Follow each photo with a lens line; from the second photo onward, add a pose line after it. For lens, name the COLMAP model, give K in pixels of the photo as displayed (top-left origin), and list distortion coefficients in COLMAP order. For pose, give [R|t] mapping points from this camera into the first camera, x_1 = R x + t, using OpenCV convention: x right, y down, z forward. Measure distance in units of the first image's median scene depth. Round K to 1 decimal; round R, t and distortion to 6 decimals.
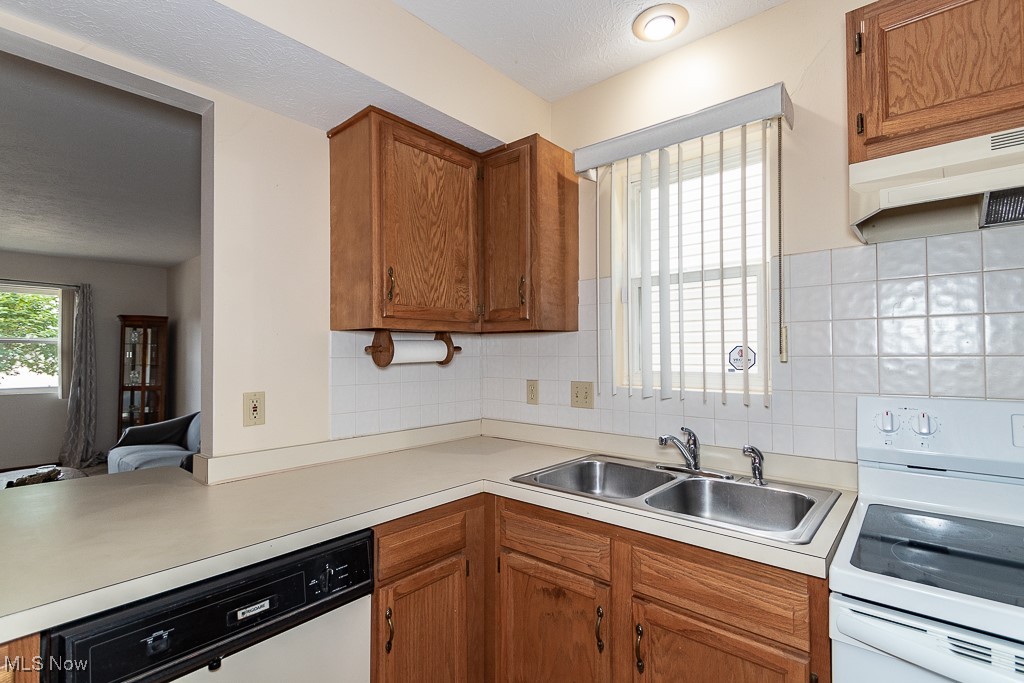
lens RADIAL K [[475.9, 0, 501.7], [0, 475.9, 345.3], [0, 0, 1]] dist [0.011378, -0.006786]
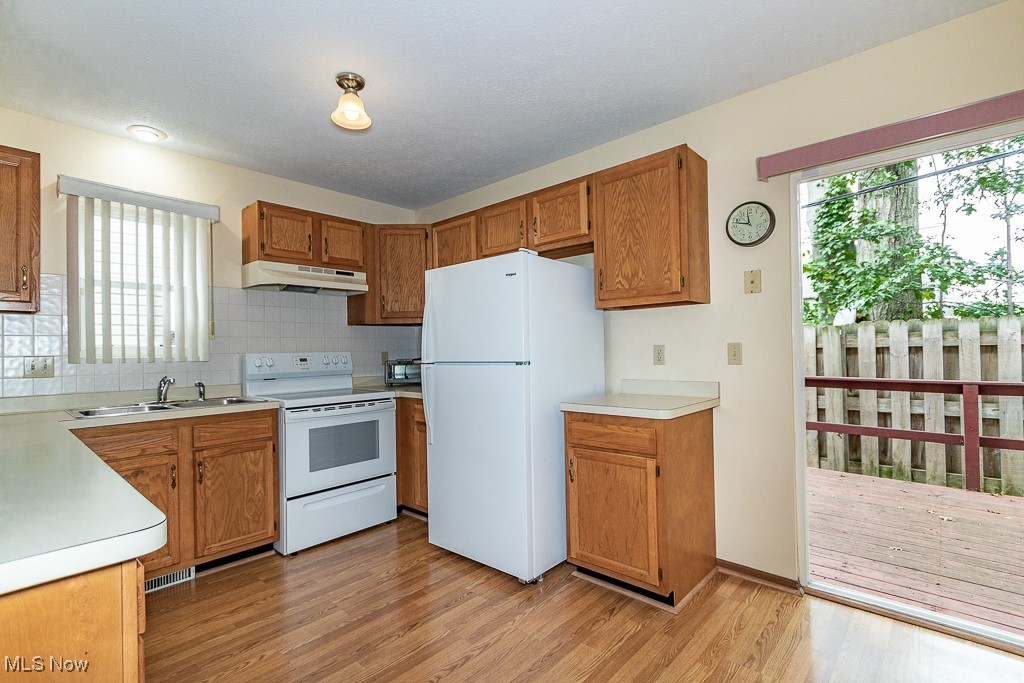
lens RADIAL K [[475.9, 0, 513.3], [0, 475.9, 342.4], [0, 0, 1]] dist [0.011378, -0.006786]
pose [[0.014844, 0.018827, 0.999713, -1.302934], [-0.004327, 0.999815, -0.018765, 0.073581], [-0.999880, -0.004047, 0.014923, -0.287808]]
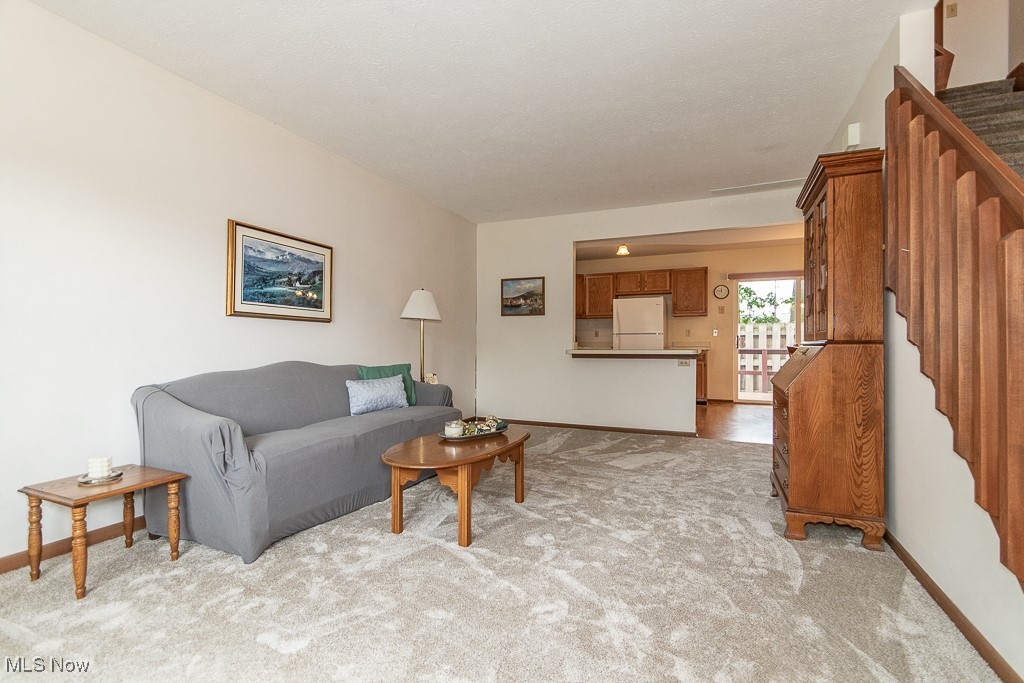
lens RADIAL K [[475.9, 0, 515.2], [0, 475.9, 339.2], [0, 0, 1]] dist [0.011378, -0.006786]
pose [[-0.314889, 0.011642, 0.949057, -3.662655], [-0.018529, 0.999659, -0.018410, 0.271359], [-0.948948, -0.023382, -0.314566, 2.418673]]
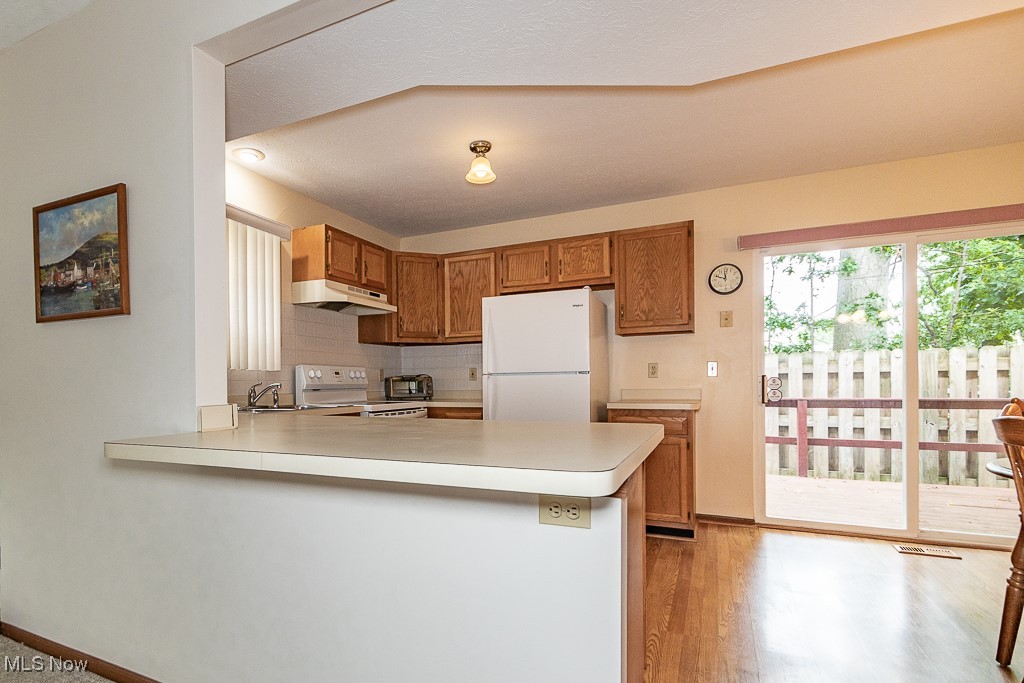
lens RADIAL K [[521.1, 0, 463.5], [0, 521.1, 378.0], [0, 0, 1]] dist [0.007053, -0.000077]
pose [[-0.273724, 0.016058, 0.961674, -1.747630], [-0.011593, 0.999733, -0.019993, 0.180528], [-0.961738, -0.016621, -0.273465, 0.764432]]
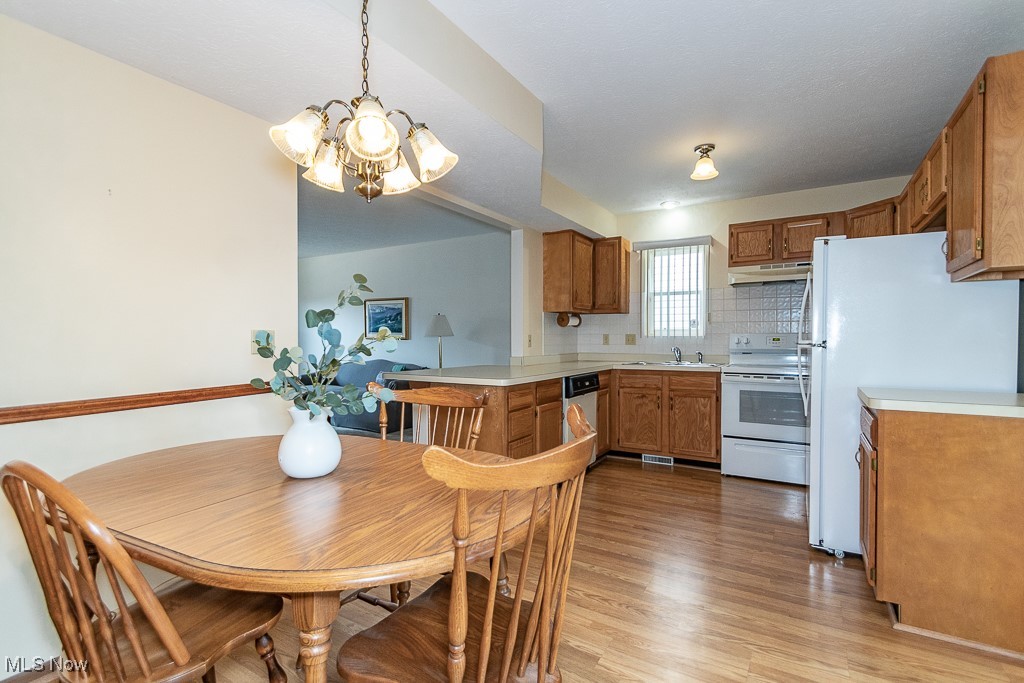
lens RADIAL K [[475.9, 0, 506.3], [0, 475.9, 345.9], [0, 0, 1]] dist [0.011378, -0.006786]
pose [[0.984556, 0.000591, 0.175071, -1.117557], [-0.006941, 0.999340, 0.035664, 0.067021], [-0.174934, -0.036329, 0.983910, -1.631365]]
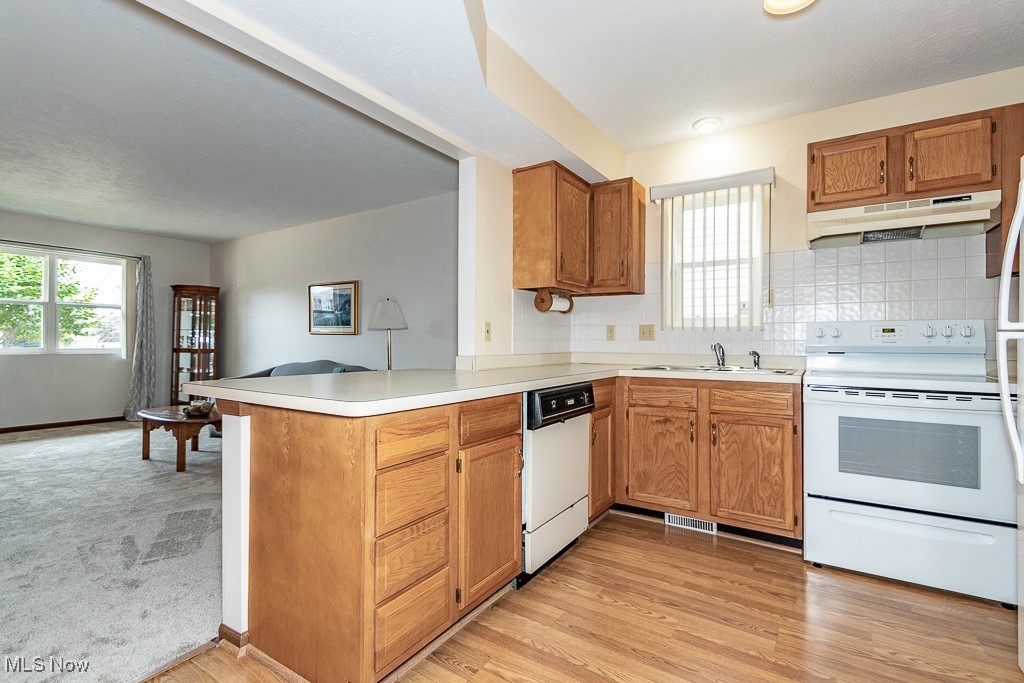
lens RADIAL K [[475.9, 0, 502.1], [0, 475.9, 338.0], [0, 0, 1]] dist [0.011378, -0.006786]
pose [[0.991400, 0.009179, 0.130541, -0.690834], [-0.011098, 0.999841, 0.013984, 0.131641], [-0.130392, -0.015312, 0.991344, -0.732662]]
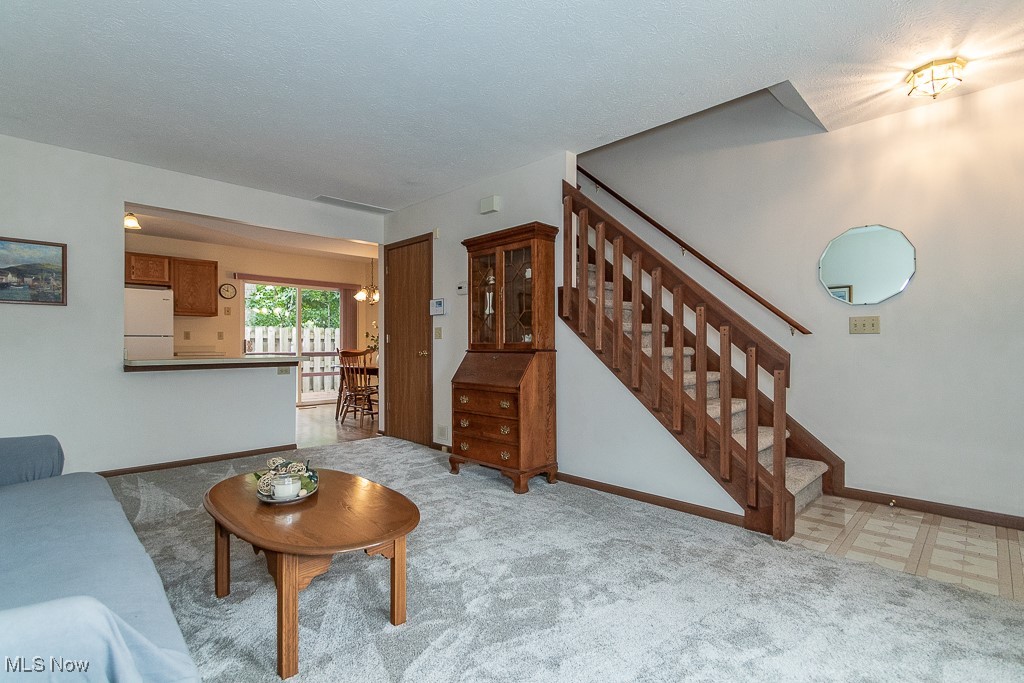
lens RADIAL K [[475.9, 0, 503.0], [0, 475.9, 348.1], [0, 0, 1]] dist [0.011378, -0.006786]
pose [[-0.998406, 0.000979, 0.056424, -2.564233], [0.000223, 0.999910, -0.013404, 0.251314], [-0.056432, -0.013370, -0.998317, 3.175933]]
